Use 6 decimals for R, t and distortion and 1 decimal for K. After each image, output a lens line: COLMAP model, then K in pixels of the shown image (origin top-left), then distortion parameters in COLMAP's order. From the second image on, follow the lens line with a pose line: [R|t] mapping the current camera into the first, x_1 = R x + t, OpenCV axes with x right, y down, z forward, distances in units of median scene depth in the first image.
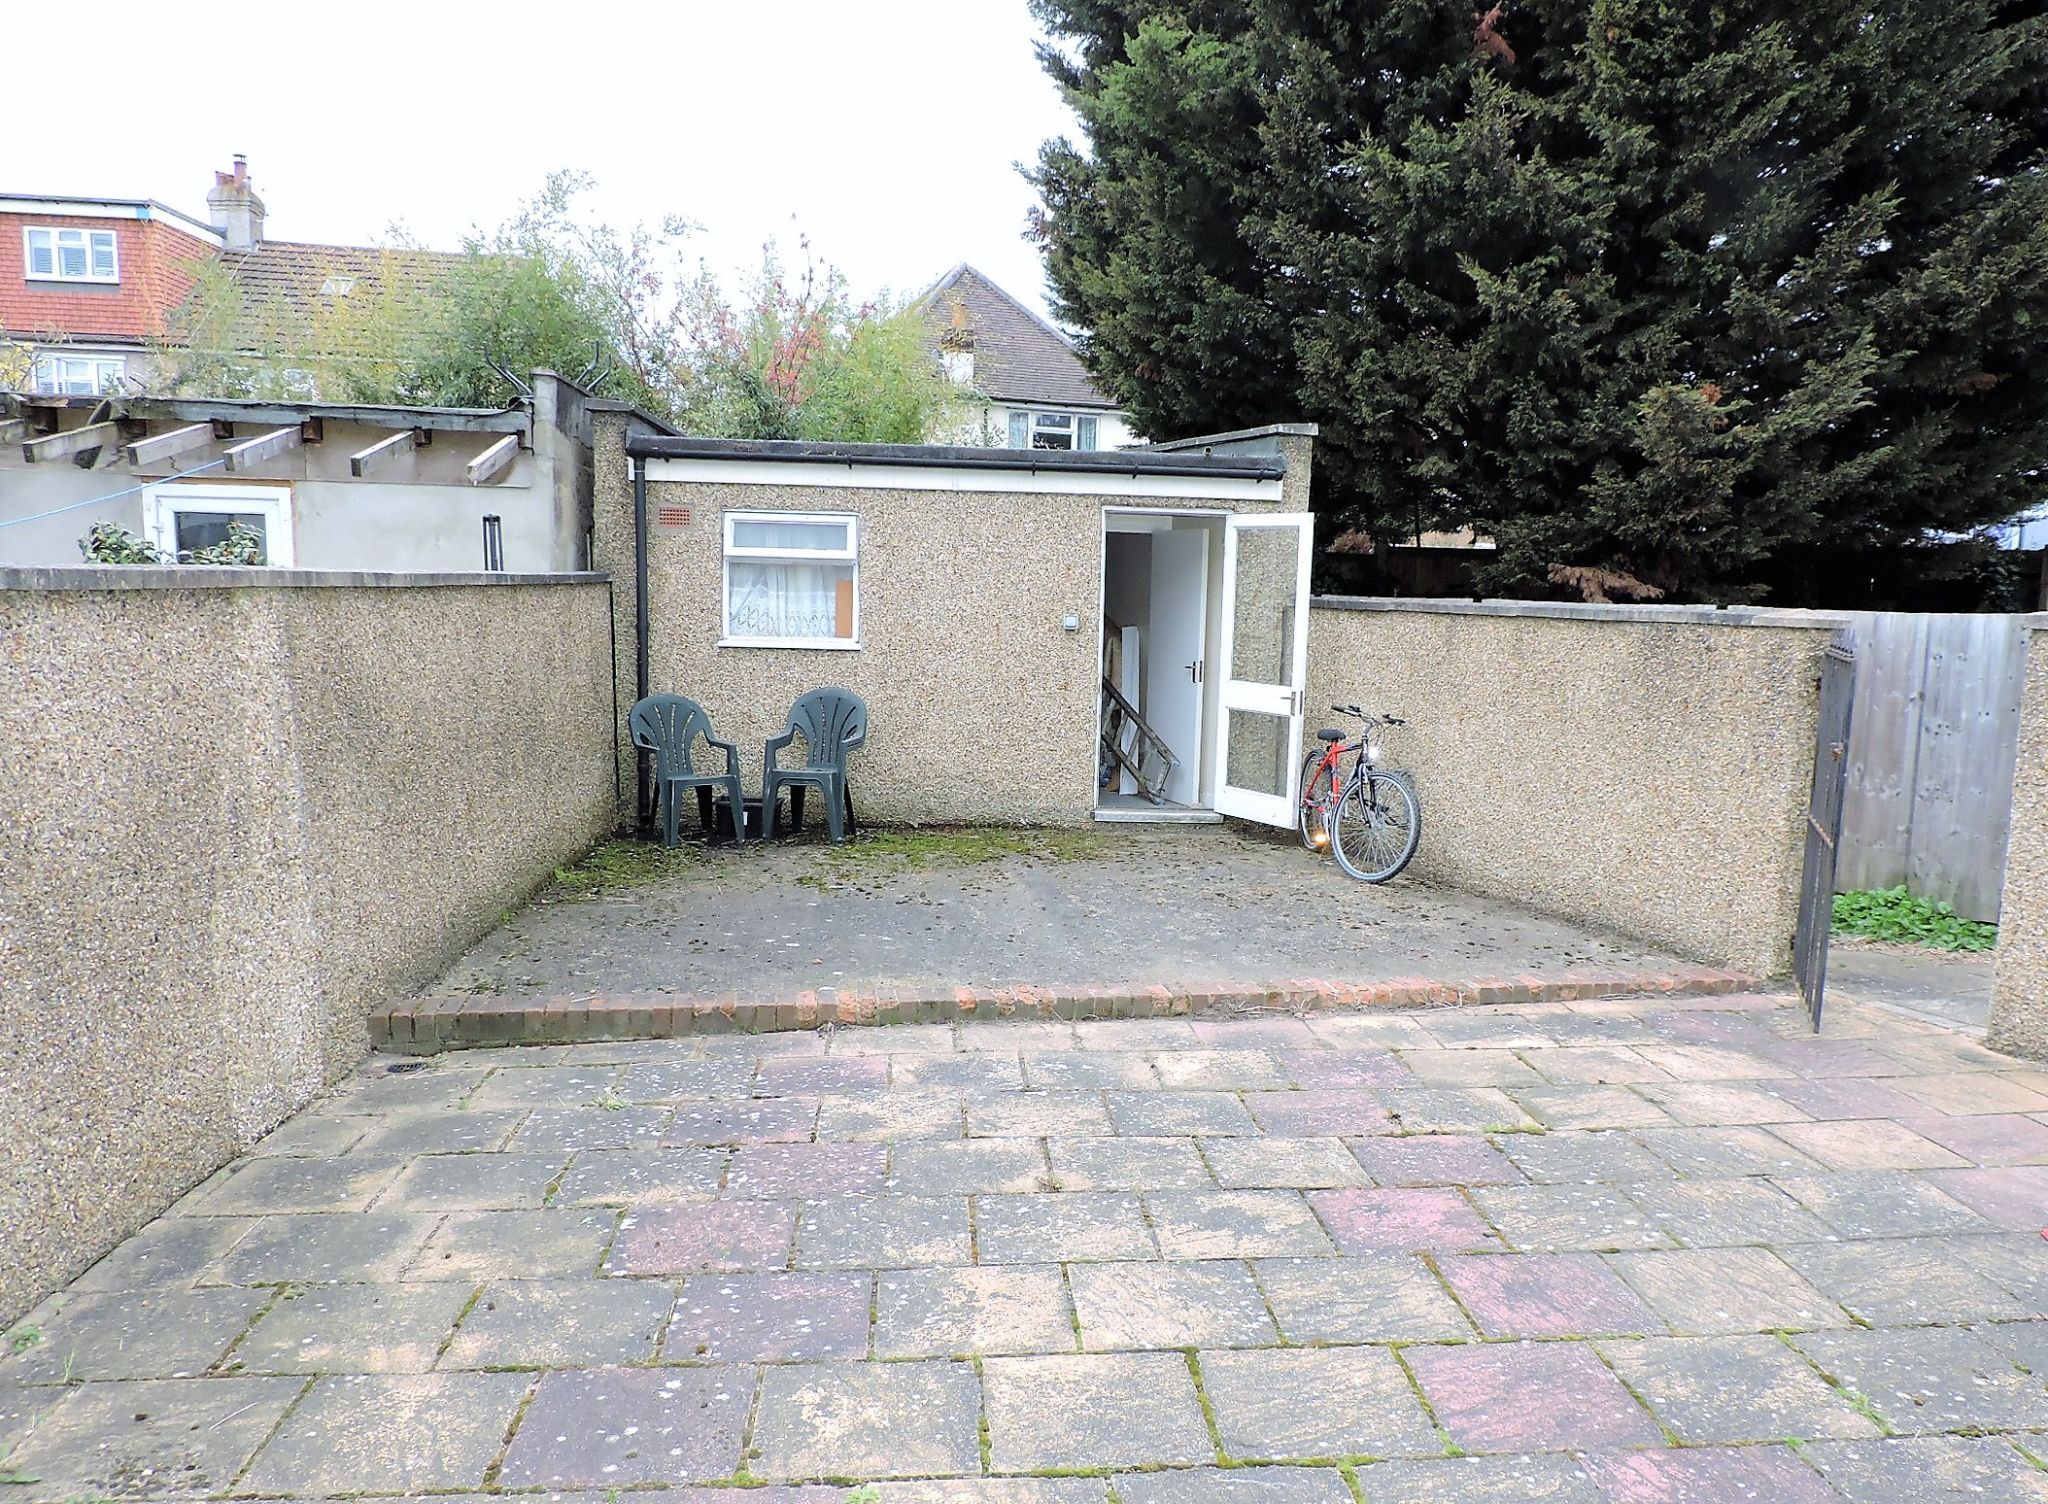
lens RADIAL K [[1459.8, 0, 1085.8], [0, 1459.8, 793.3], [0, 0, 1]] dist [-0.012272, -0.004012]
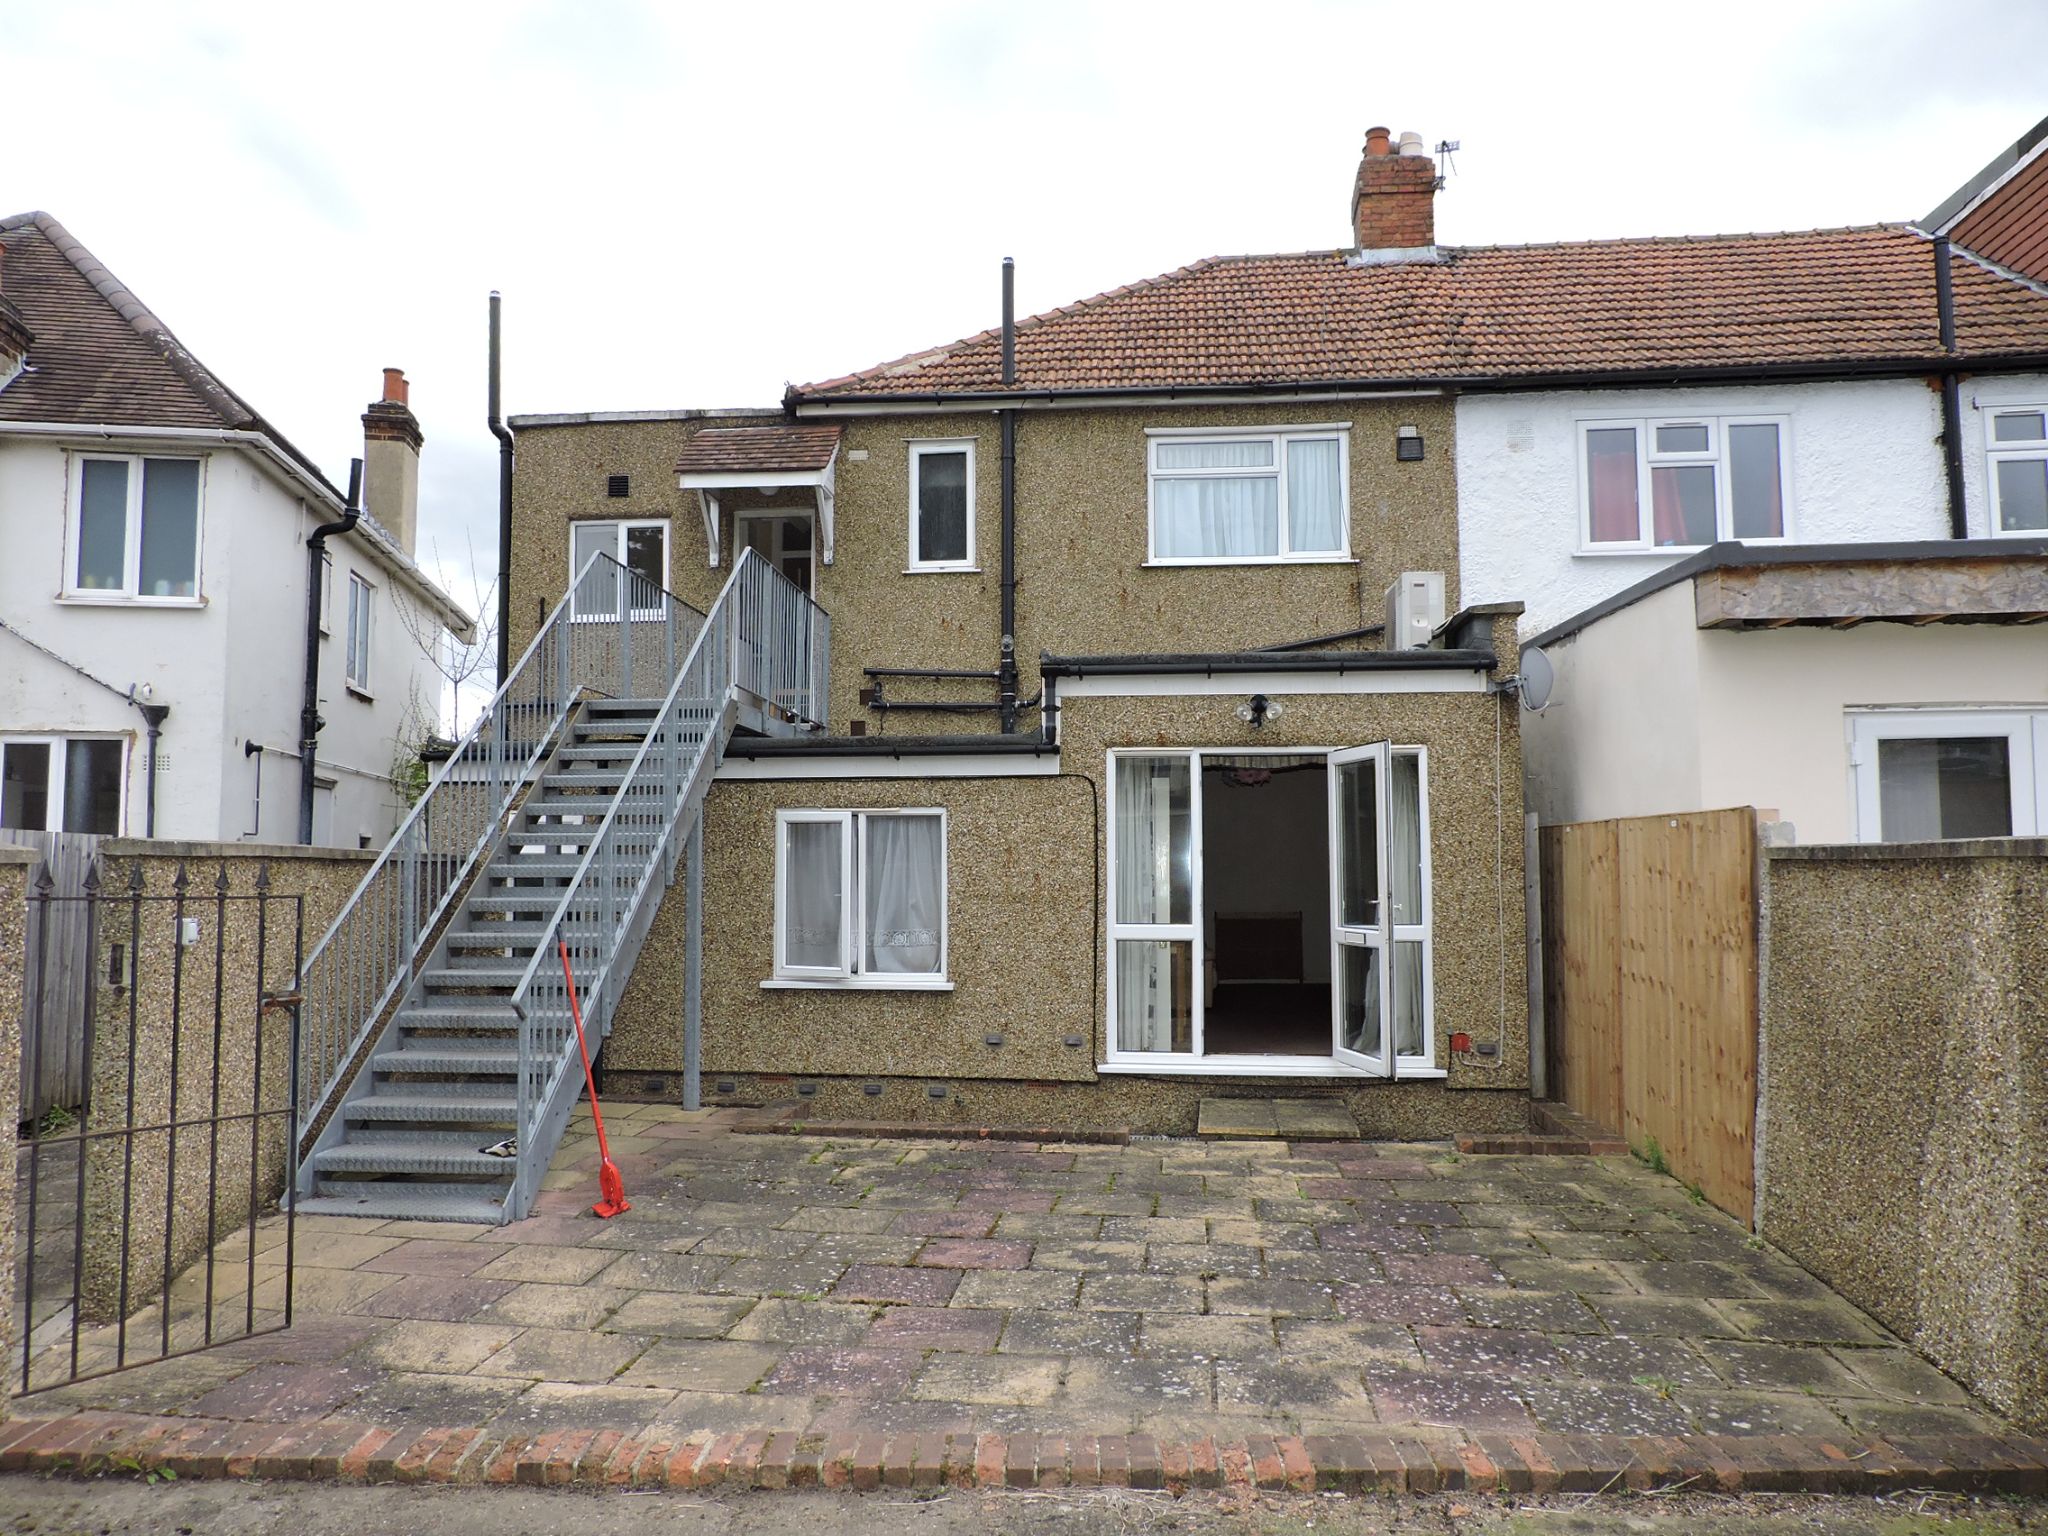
lens RADIAL K [[1459.8, 0, 1030.5], [0, 1459.8, 765.2], [0, 0, 1]] dist [-0.012272, -0.004012]
pose [[-0.976945, -0.013058, 0.213090, -0.081864], [0.002784, 0.997263, 0.073877, -0.172668], [-0.213472, 0.072767, -0.974235, 1.299684]]
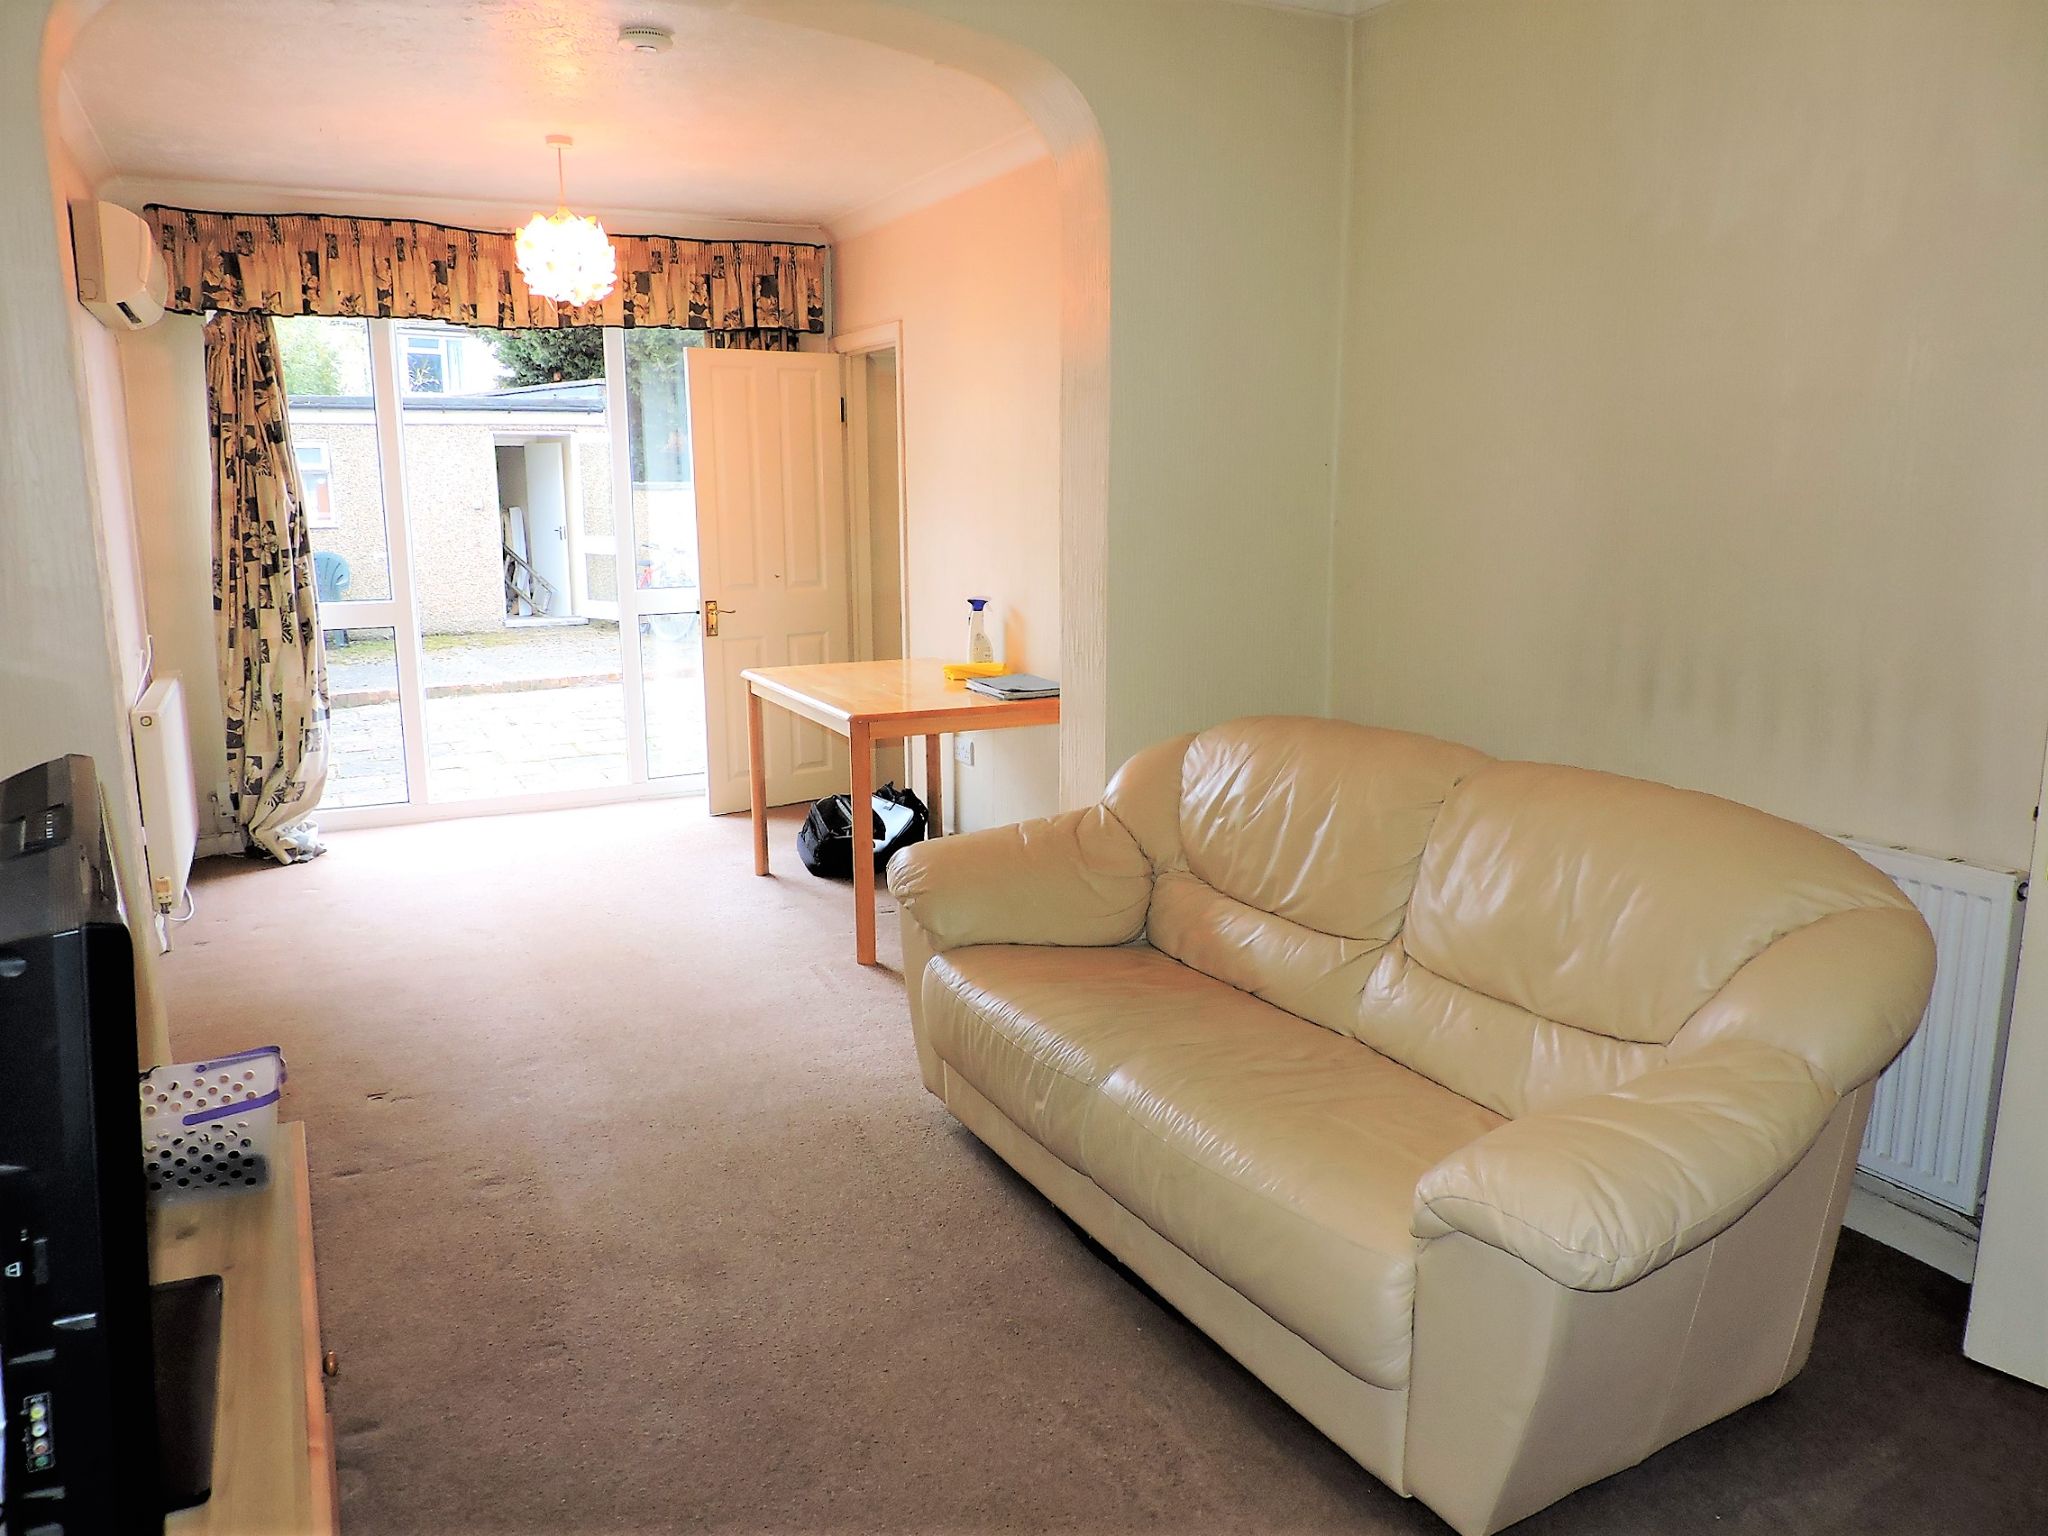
lens RADIAL K [[1459.8, 0, 1033.7], [0, 1459.8, 764.2], [0, 0, 1]] dist [-0.012272, -0.004012]
pose [[0.932348, -0.102633, 0.346690, -0.028614], [0.083756, 0.994092, 0.069043, 0.132458], [-0.351727, -0.035335, 0.935435, -0.891461]]
